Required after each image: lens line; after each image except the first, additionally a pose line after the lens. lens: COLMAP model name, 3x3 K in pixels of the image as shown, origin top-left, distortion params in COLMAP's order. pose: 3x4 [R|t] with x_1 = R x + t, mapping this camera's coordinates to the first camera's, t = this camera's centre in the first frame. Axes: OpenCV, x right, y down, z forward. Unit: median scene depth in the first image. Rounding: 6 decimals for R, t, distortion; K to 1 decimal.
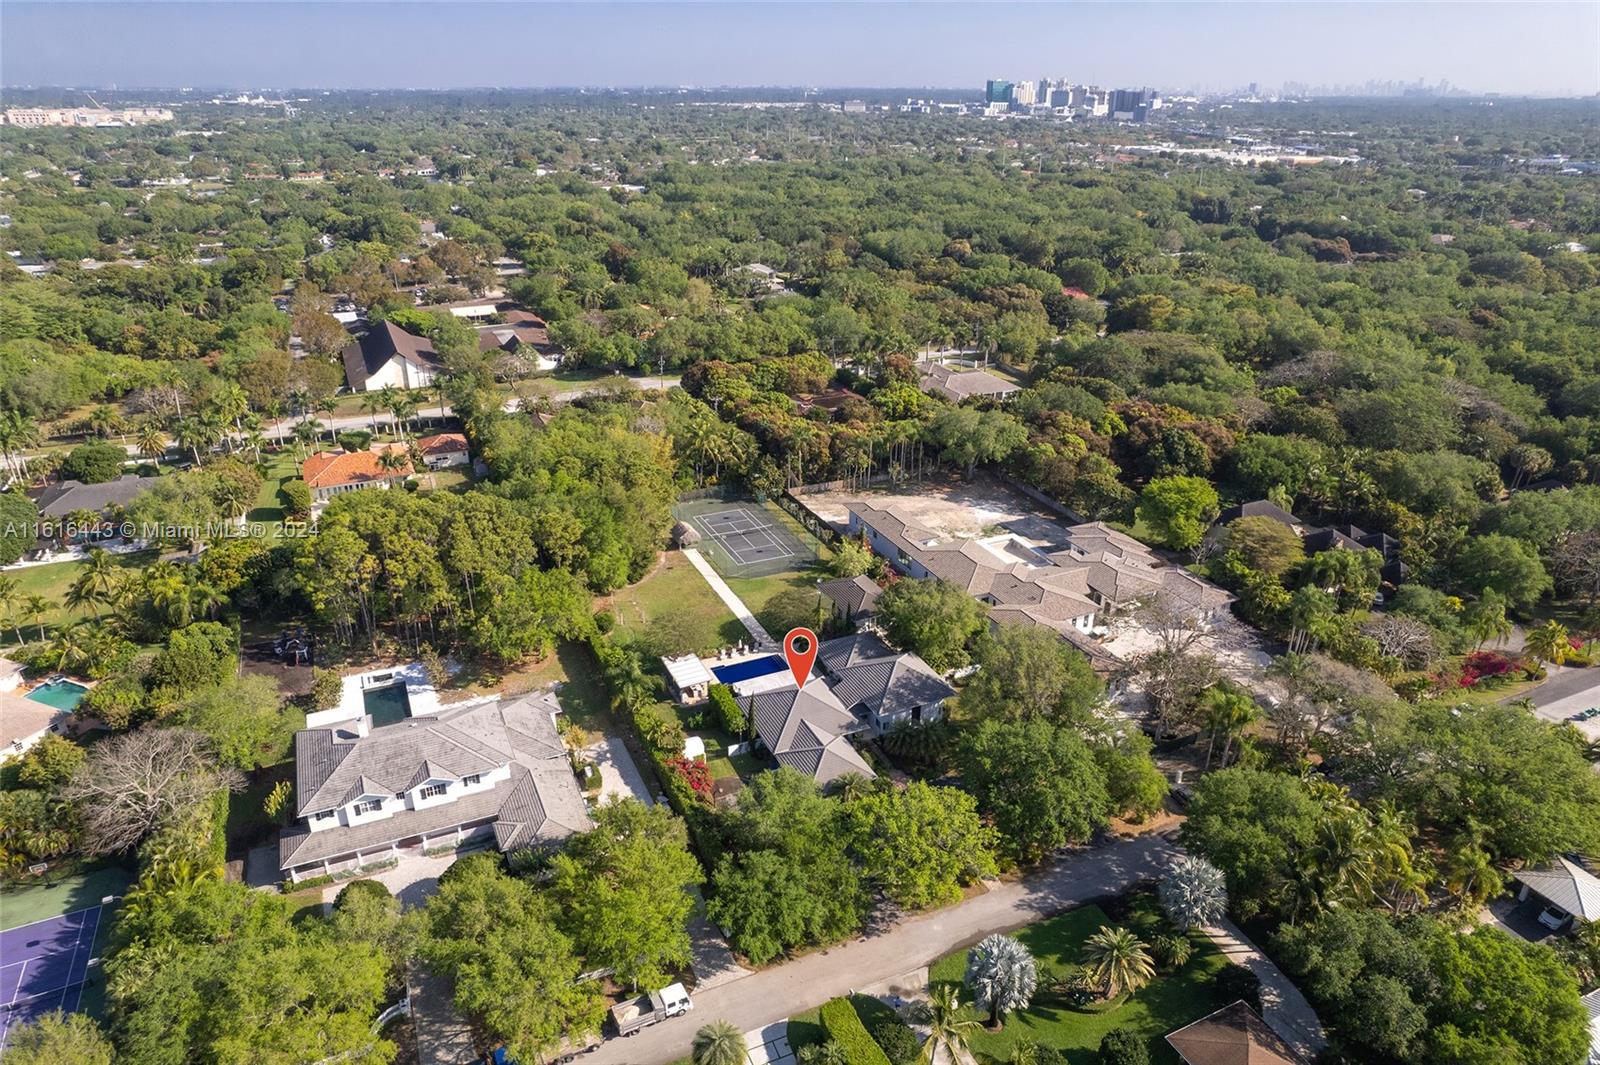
lens RADIAL K [[1021.3, 0, 800.0], [0, 1021.3, 532.5], [0, 0, 1]] dist [-0.036866, 0.004242]
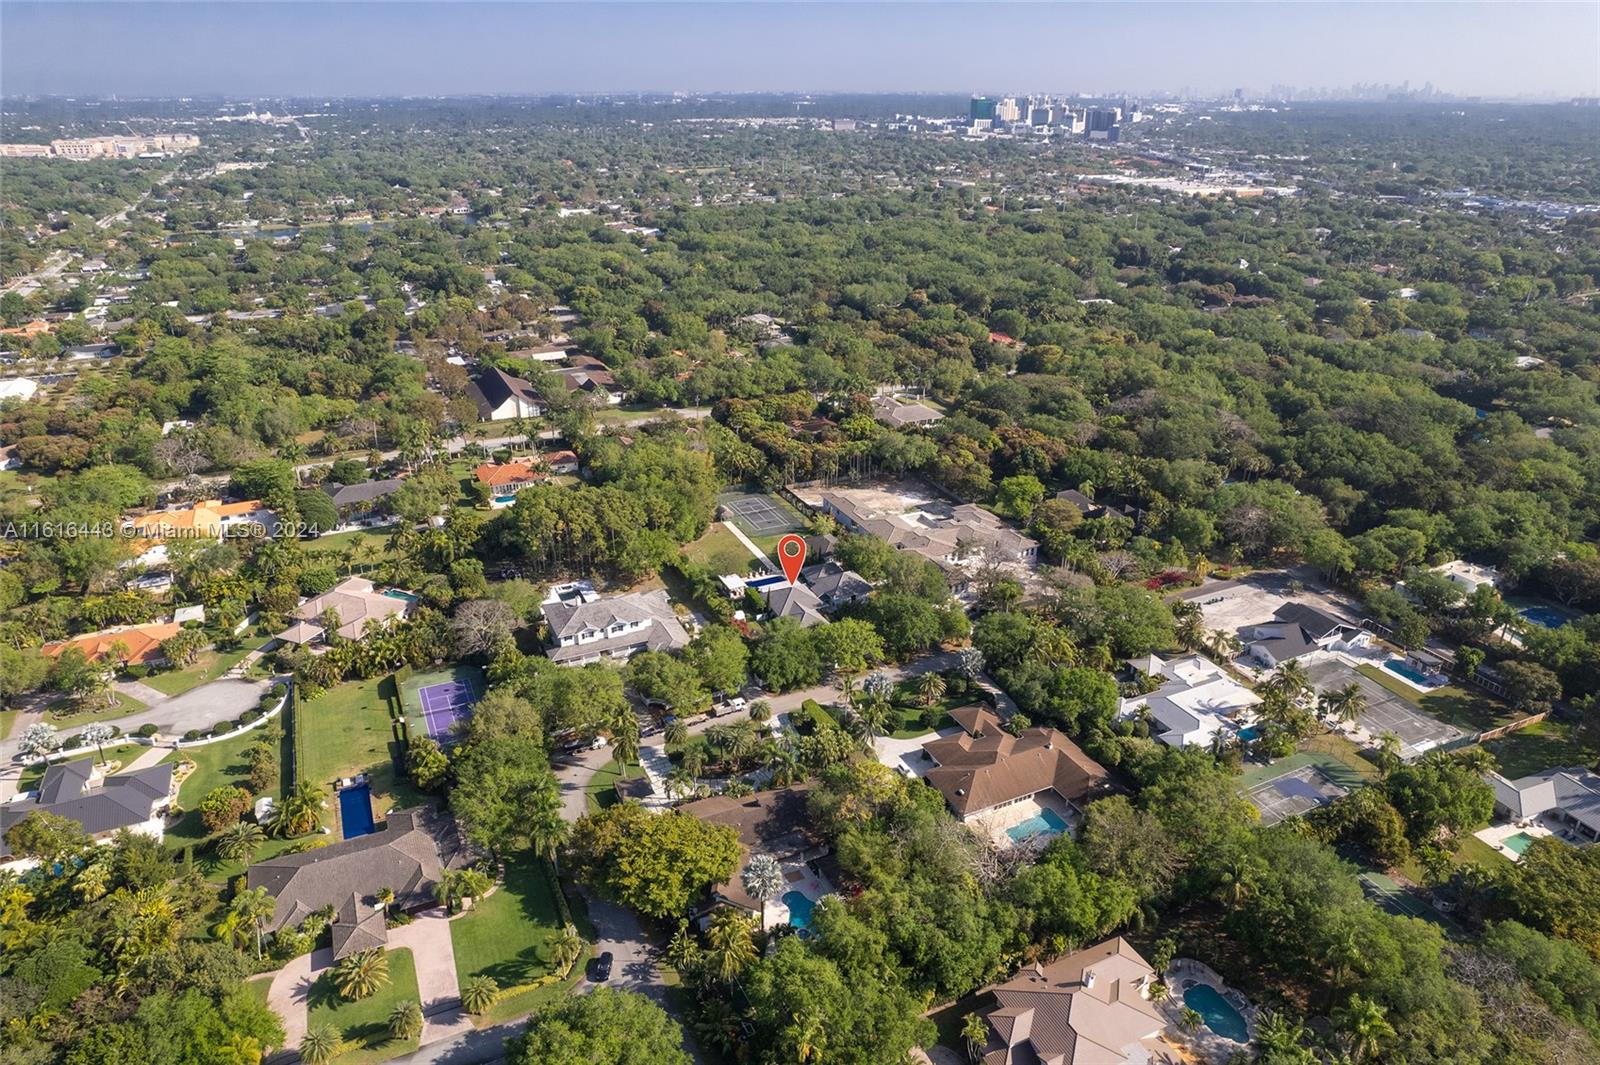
lens RADIAL K [[1021.3, 0, 800.0], [0, 1021.3, 532.5], [0, 0, 1]] dist [-0.036866, 0.004242]
pose [[0.999970, -0.006078, 0.004849, 0.002138], [0.006089, 0.999979, -0.002086, 0.027492], [-0.004837, 0.002115, 0.999986, -0.473692]]
